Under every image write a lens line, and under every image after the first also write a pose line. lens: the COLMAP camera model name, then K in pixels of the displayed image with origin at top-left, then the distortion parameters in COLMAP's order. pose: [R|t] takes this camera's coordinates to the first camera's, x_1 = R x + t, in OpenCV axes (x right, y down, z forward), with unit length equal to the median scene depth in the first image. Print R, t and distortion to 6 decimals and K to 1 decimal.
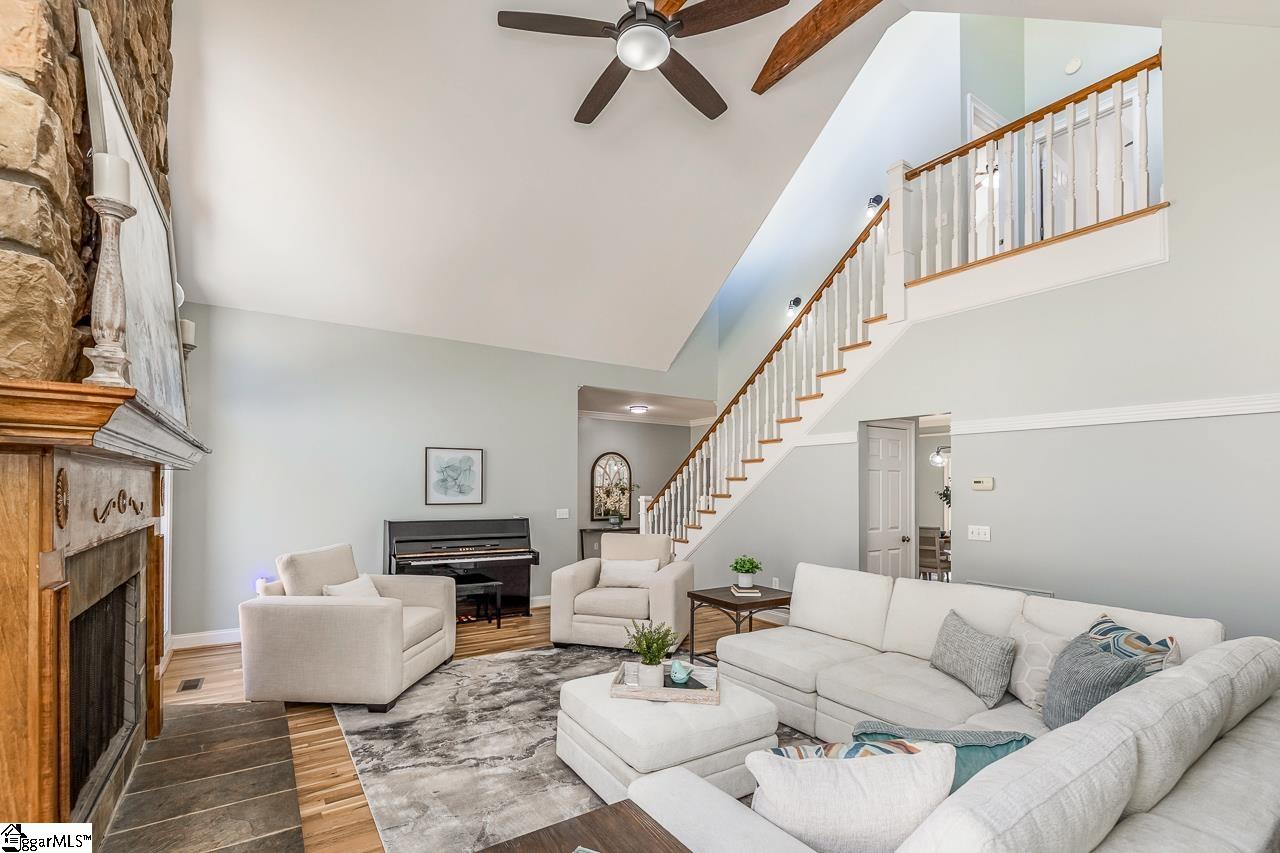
lens RADIAL K [[570.7, 0, 639.6], [0, 570.7, 485.3], [0, 0, 1]] dist [-0.000985, -0.000162]
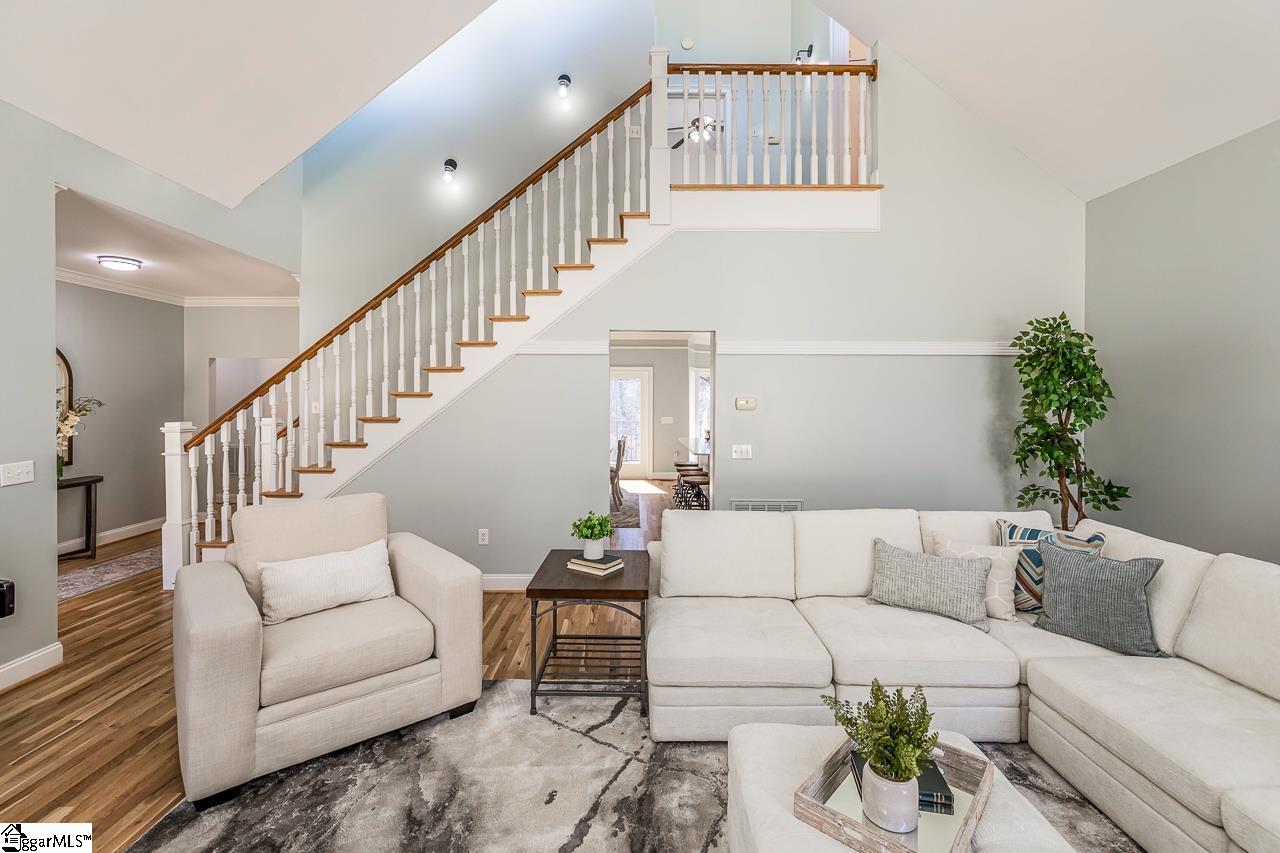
lens RADIAL K [[558.3, 0, 636.3], [0, 558.3, 401.3], [0, 0, 1]] dist [-0.002089, -0.000205]
pose [[0.563514, -0.008948, 0.826058, -0.305211], [-0.003910, 0.999901, 0.013499, -0.017466], [-0.826097, -0.010837, 0.563423, 0.527516]]
